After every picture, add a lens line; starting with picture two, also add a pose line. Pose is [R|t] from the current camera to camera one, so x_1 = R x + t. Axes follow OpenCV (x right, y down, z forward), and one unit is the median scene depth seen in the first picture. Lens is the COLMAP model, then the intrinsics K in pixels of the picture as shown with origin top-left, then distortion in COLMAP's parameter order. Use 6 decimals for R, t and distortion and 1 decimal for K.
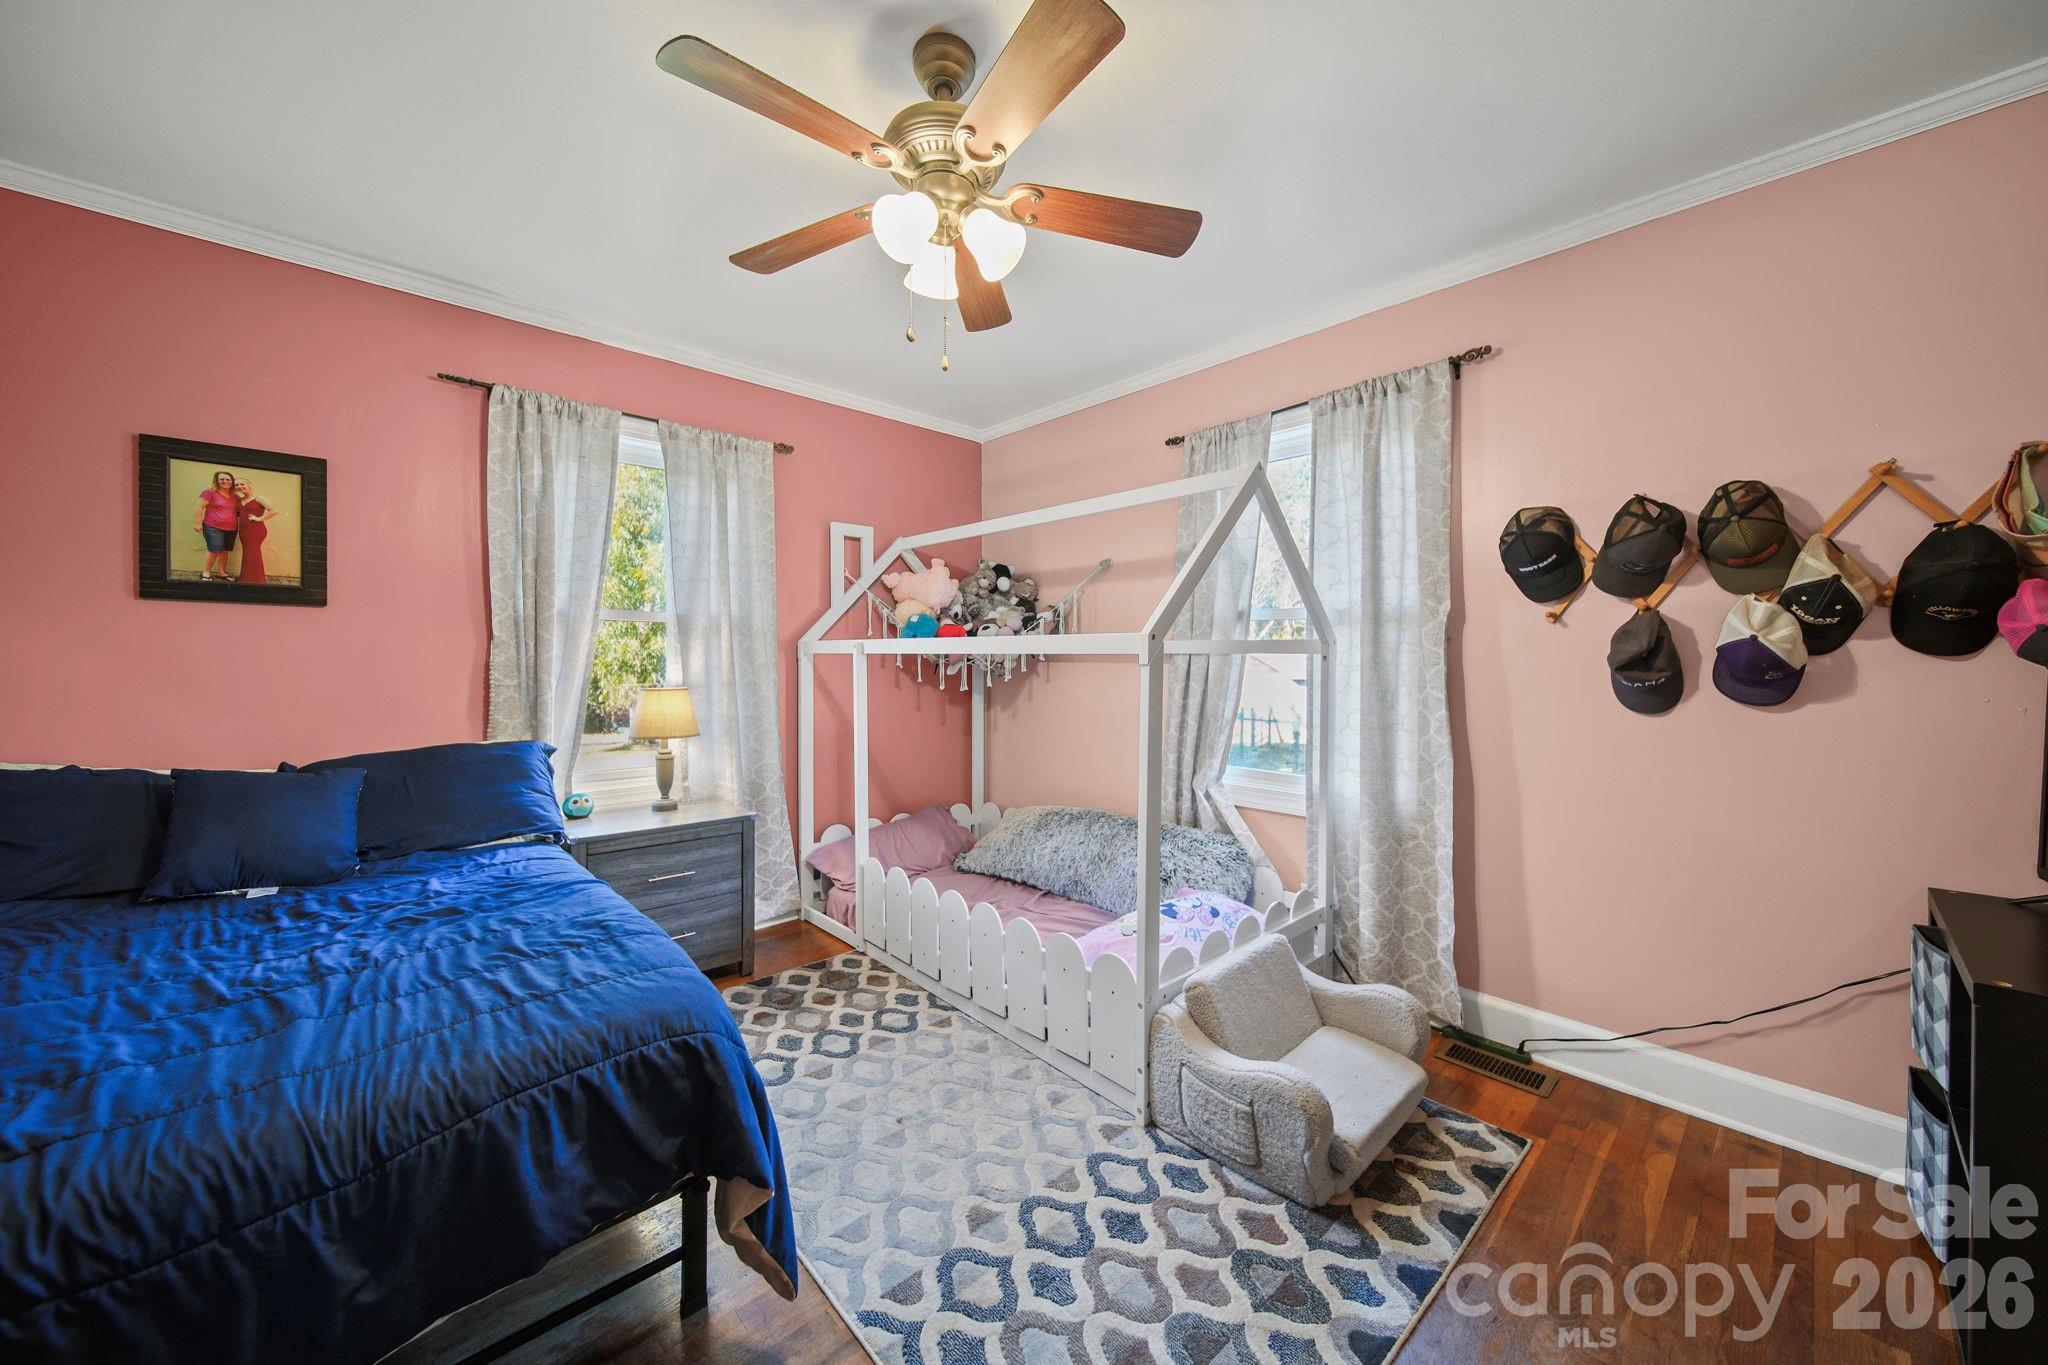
lens RADIAL K [[737.5, 0, 1028.5], [0, 737.5, 666.4], [0, 0, 1]] dist [-0.000971, -0.000072]
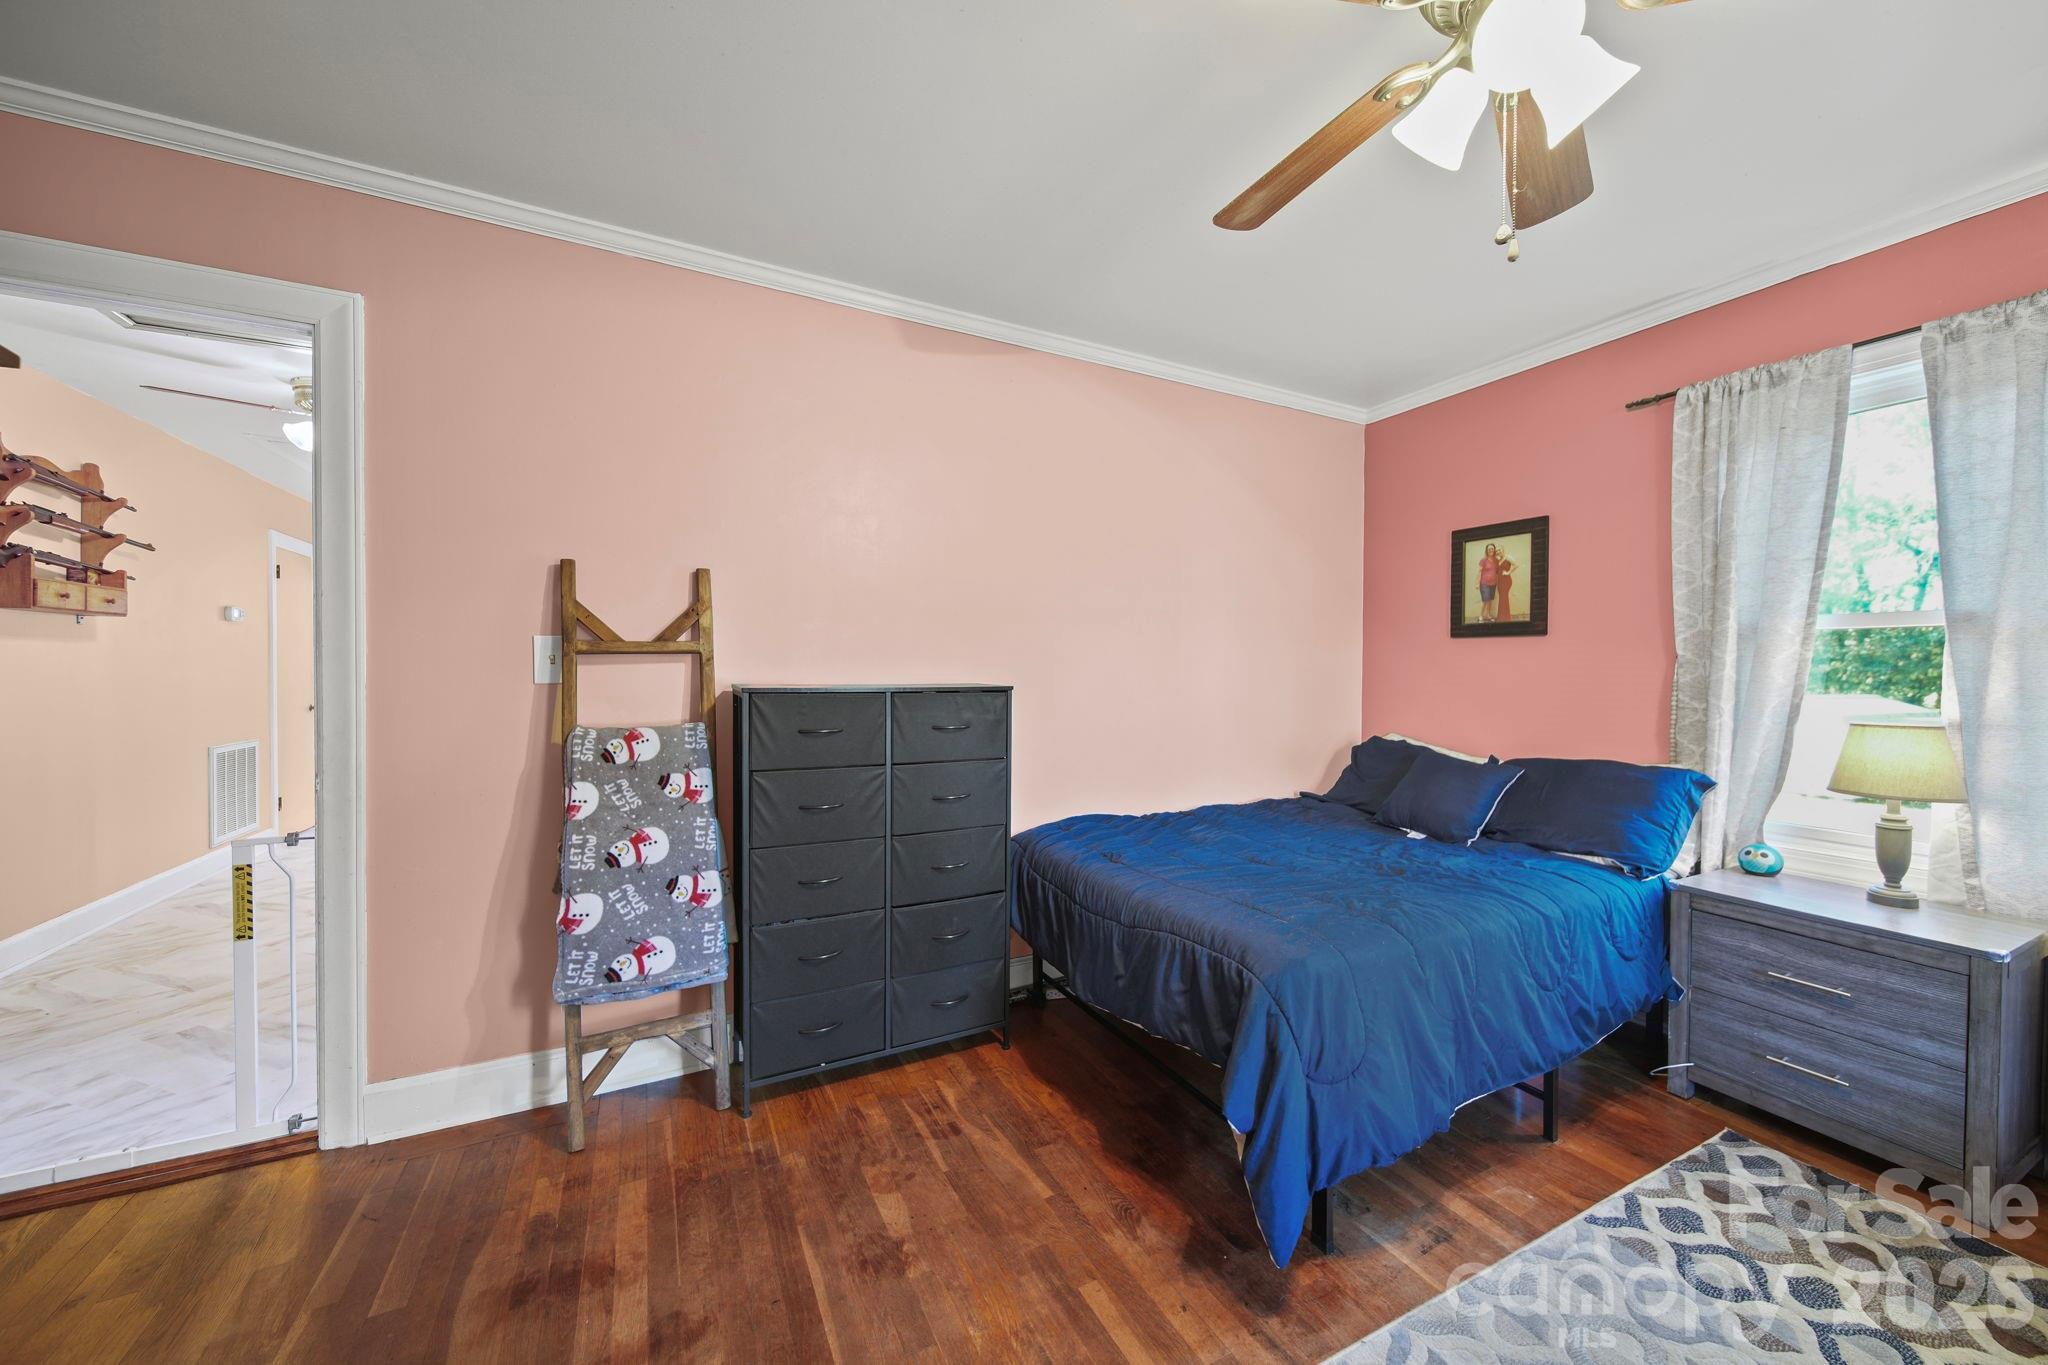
lens RADIAL K [[737.5, 0, 1028.5], [0, 737.5, 666.4], [0, 0, 1]] dist [-0.000971, -0.000072]
pose [[-0.282035, -0.009901, -0.959353, 0.475625], [-0.015517, 0.999863, -0.005757, -0.009013], [0.959279, 0.013262, -0.282150, 0.531184]]
